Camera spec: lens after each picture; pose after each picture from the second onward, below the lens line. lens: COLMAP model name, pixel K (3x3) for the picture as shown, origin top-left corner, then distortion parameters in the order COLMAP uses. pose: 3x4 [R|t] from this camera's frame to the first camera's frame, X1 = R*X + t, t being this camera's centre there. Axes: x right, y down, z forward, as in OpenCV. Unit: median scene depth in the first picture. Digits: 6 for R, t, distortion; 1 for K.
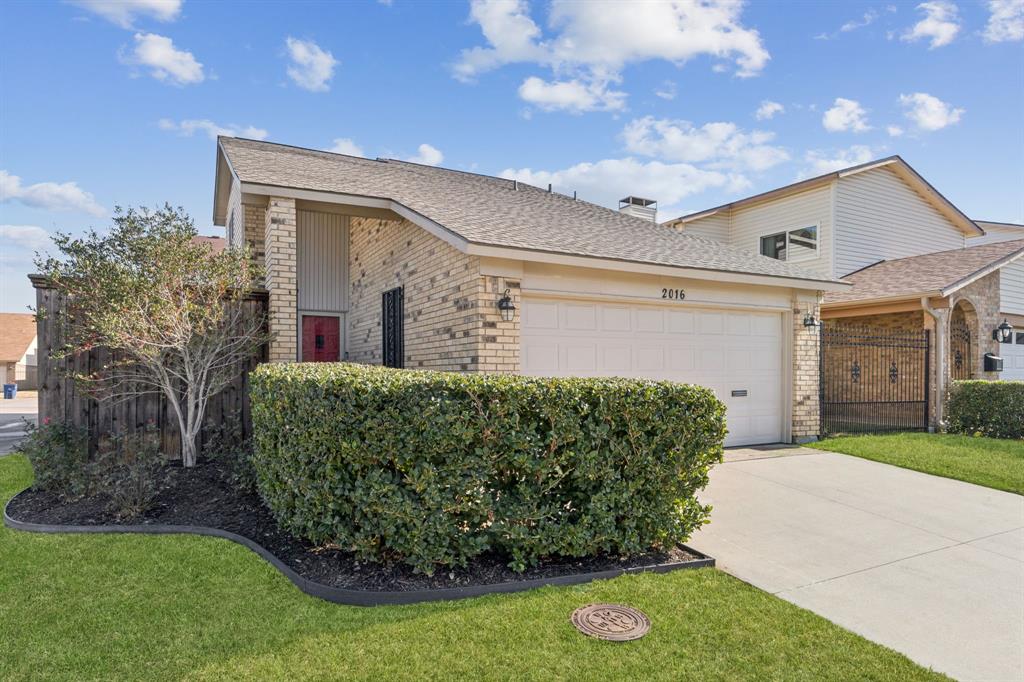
lens RADIAL K [[583.7, 0, 511.0], [0, 583.7, 381.7], [0, 0, 1]] dist [0.000940, 0.000219]
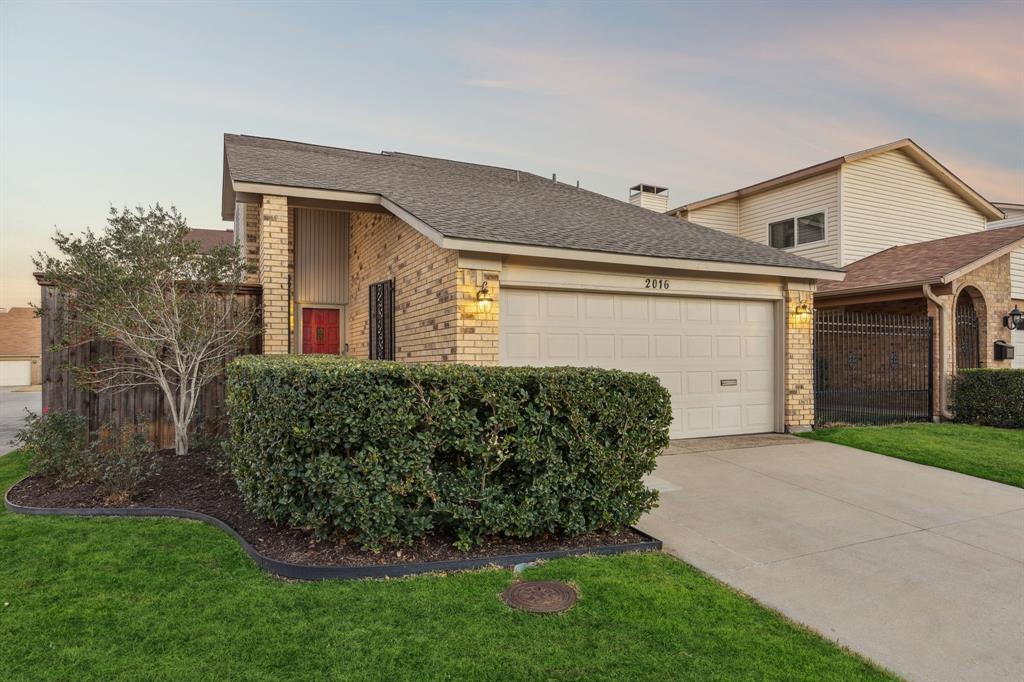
lens RADIAL K [[600.0, 0, 512.0], [0, 600.0, 361.7], [0, 0, 1]] dist [-0.002074, 0.000086]
pose [[0.999277, -0.006000, -0.037546, 0.078240], [0.005278, 0.999800, -0.019297, 0.002995], [0.037654, 0.019085, 0.999109, -0.047368]]
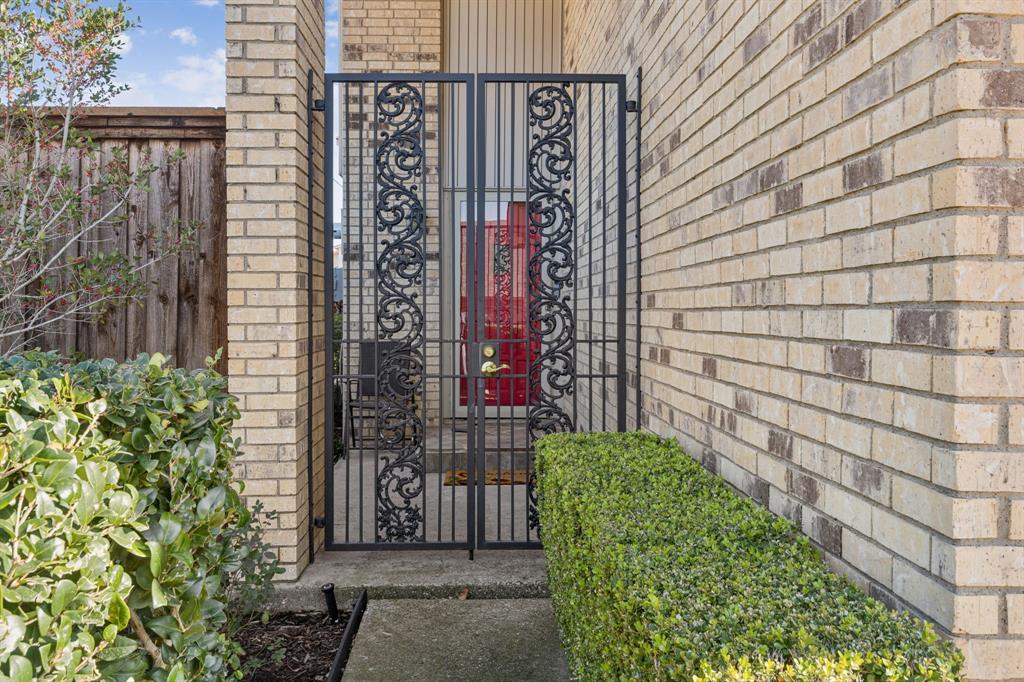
lens RADIAL K [[851.0, 0, 510.6], [0, 851.0, 305.5], [0, 0, 1]] dist [-0.001385, -0.000560]
pose [[0.901020, -0.002321, -0.433770, -0.062106], [-0.005642, 0.999838, -0.017068, -0.037914], [0.433740, 0.017826, 0.900862, 0.735486]]
